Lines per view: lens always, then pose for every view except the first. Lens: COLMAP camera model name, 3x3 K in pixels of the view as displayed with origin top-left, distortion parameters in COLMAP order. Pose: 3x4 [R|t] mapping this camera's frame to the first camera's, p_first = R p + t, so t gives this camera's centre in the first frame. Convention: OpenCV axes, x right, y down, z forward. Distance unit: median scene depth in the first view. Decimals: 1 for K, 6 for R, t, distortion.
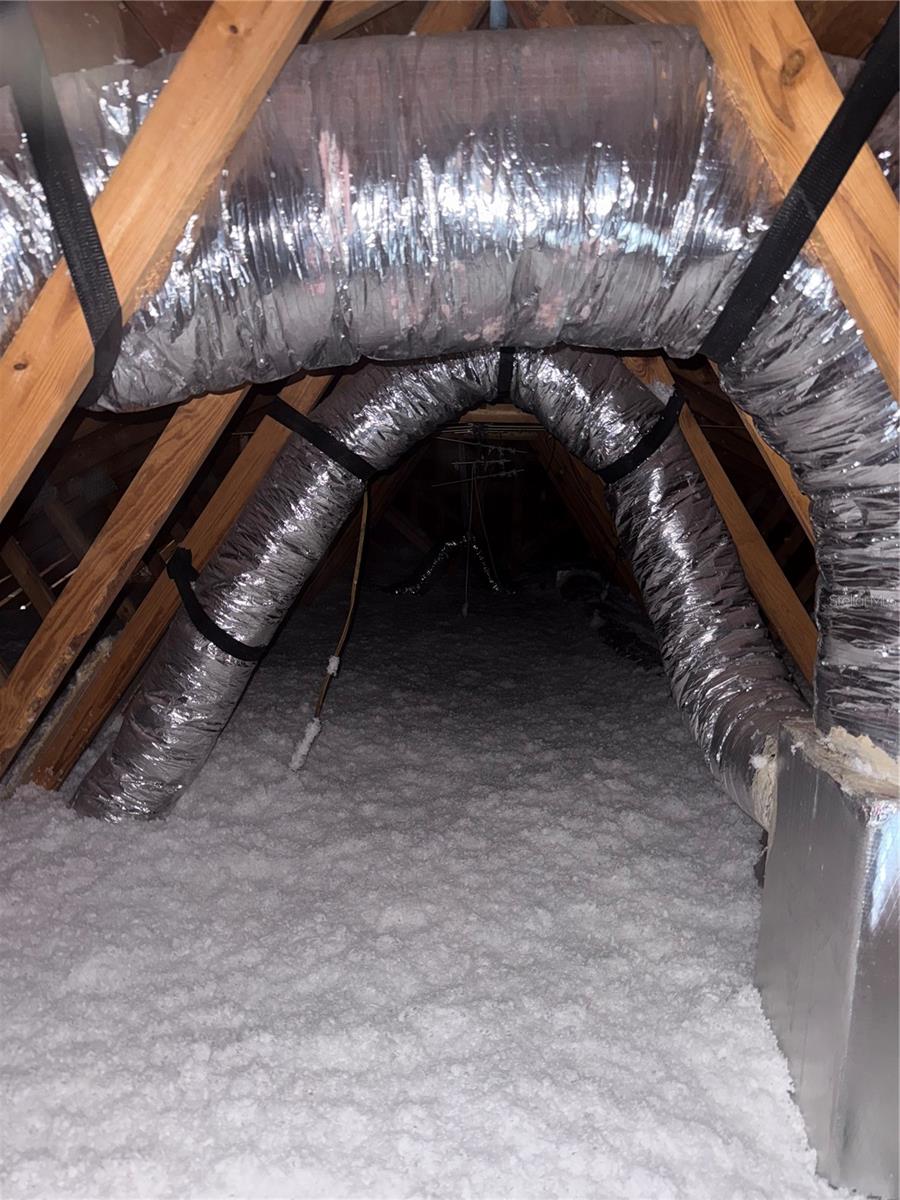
lens RADIAL K [[867.9, 0, 443.5], [0, 867.9, 605.4], [0, 0, 1]] dist [0.063224, -0.110436]
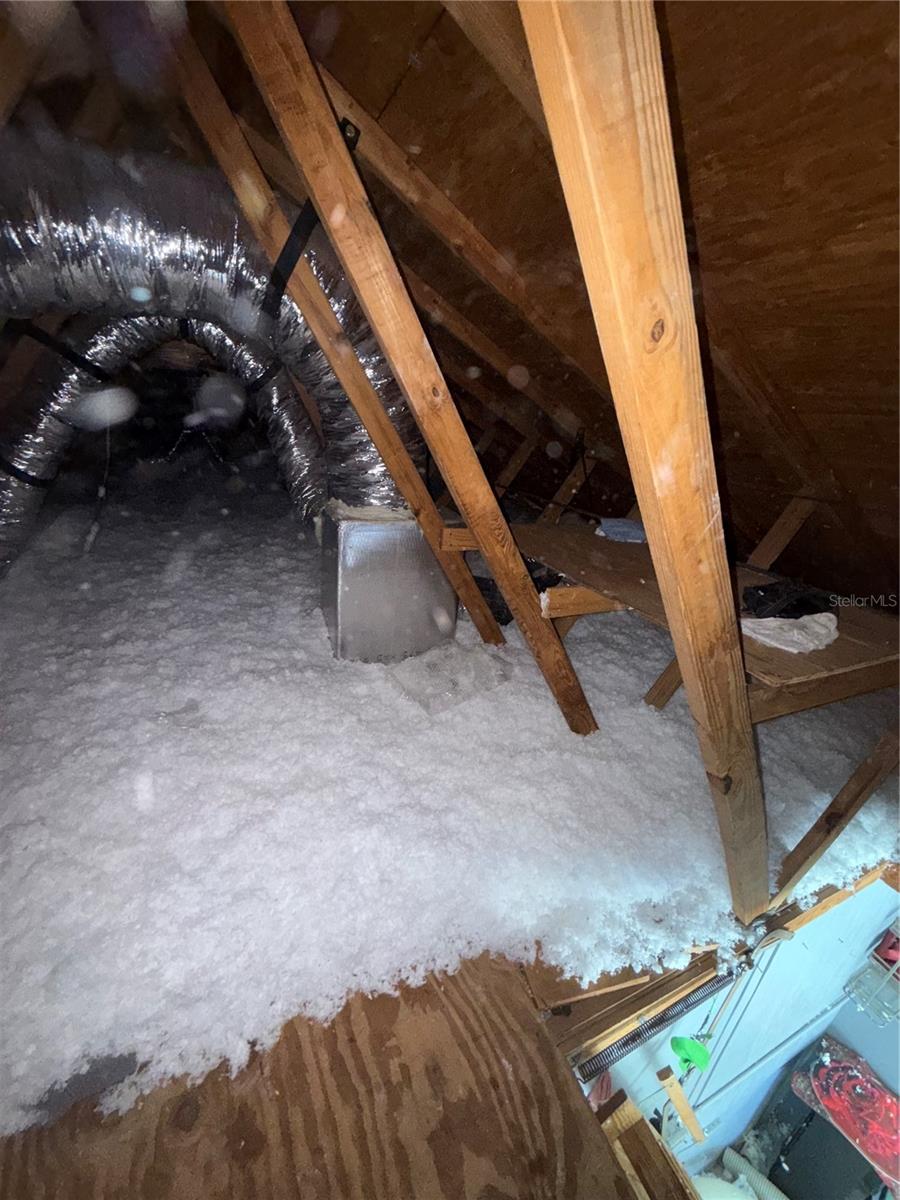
lens RADIAL K [[477.2, 0, 452.7], [0, 477.2, 597.7], [0, 0, 1]] dist [0.000808, -0.000888]
pose [[0.886392, -0.116180, 0.448120, 0.056972], [0.001858, 0.968881, 0.247519, 0.046170], [-0.462932, -0.218566, 0.859024, -0.273735]]
